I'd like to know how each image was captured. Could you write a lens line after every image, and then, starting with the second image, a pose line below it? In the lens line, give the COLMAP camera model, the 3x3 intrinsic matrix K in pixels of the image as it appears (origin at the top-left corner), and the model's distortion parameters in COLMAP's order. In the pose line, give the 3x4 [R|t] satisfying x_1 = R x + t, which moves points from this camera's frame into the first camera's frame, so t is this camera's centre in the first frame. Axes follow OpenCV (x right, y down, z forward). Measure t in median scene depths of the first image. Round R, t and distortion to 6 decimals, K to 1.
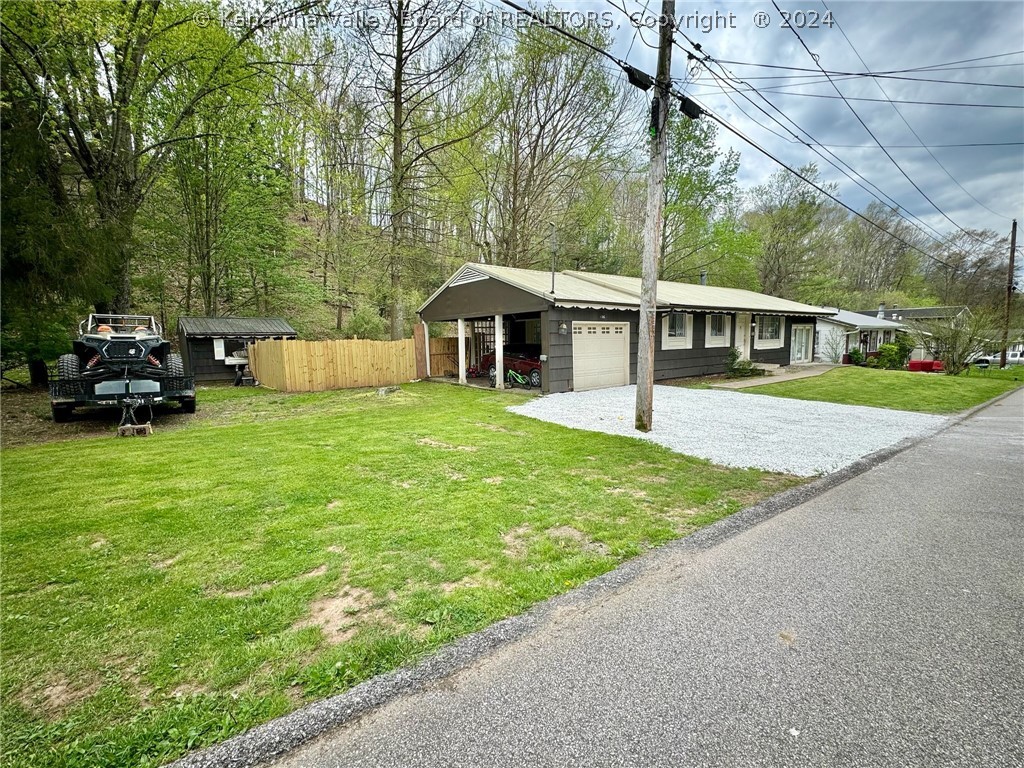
lens RADIAL K [[438.9, 0, 510.6], [0, 438.9, 380.8], [0, 0, 1]] dist [-0.000569, 0.000013]
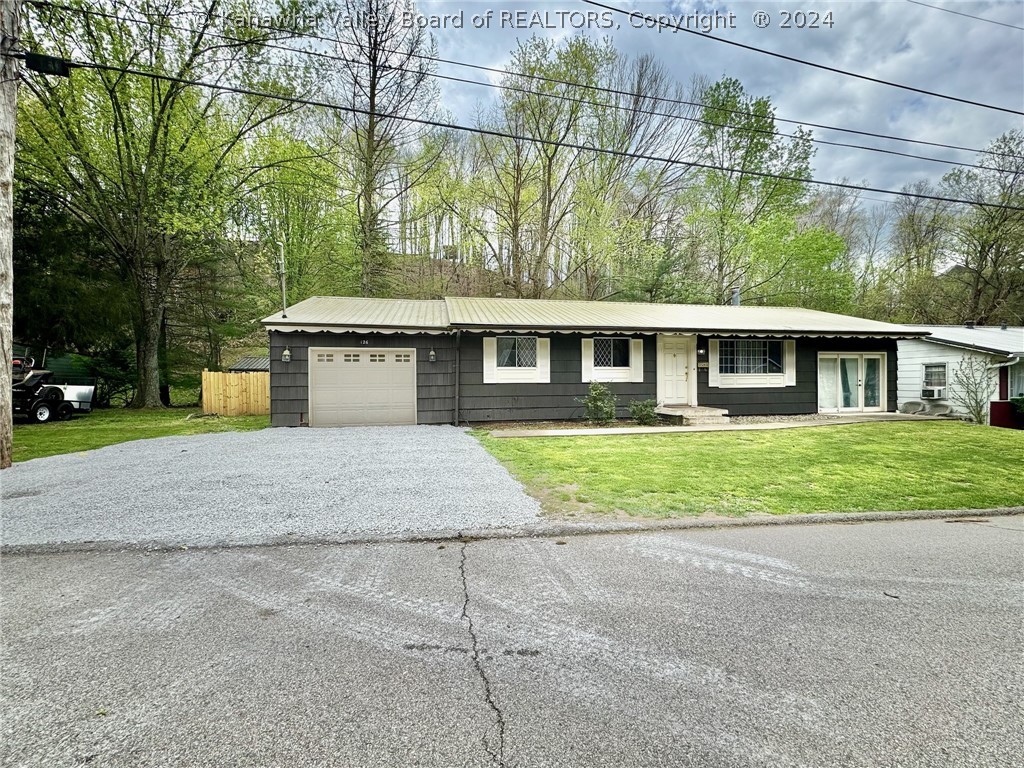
lens RADIAL K [[404.2, 0, 512.6], [0, 404.2, 382.0], [0, 0, 1]] dist [-0.002175, -0.000048]
pose [[0.892476, 0.008460, -0.451015, 0.574605], [-0.050893, 0.995329, -0.082039, -0.012768], [0.448214, 0.096171, 0.888738, 0.304858]]
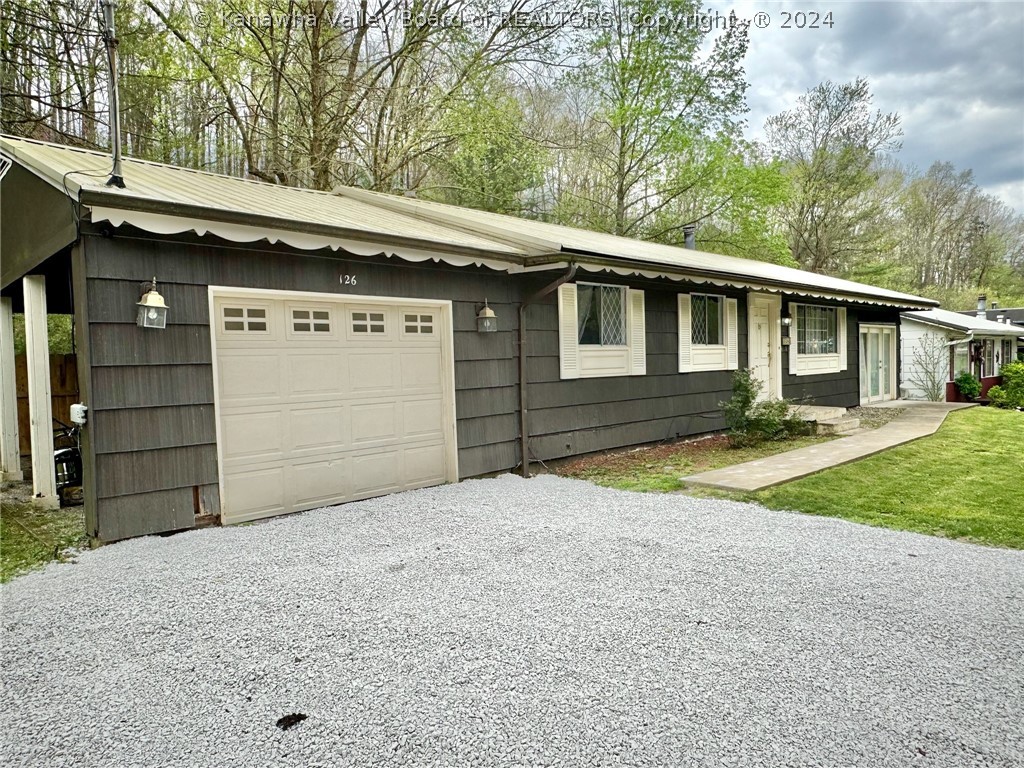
lens RADIAL K [[665.2, 0, 513.5], [0, 665.2, 388.4], [0, 0, 1]] dist [0.002439, 0.001526]
pose [[0.992716, -0.013596, 0.119707, 0.188939], [0.020513, 0.998178, -0.056741, -0.024869], [-0.118717, 0.058783, 0.991187, 0.353285]]
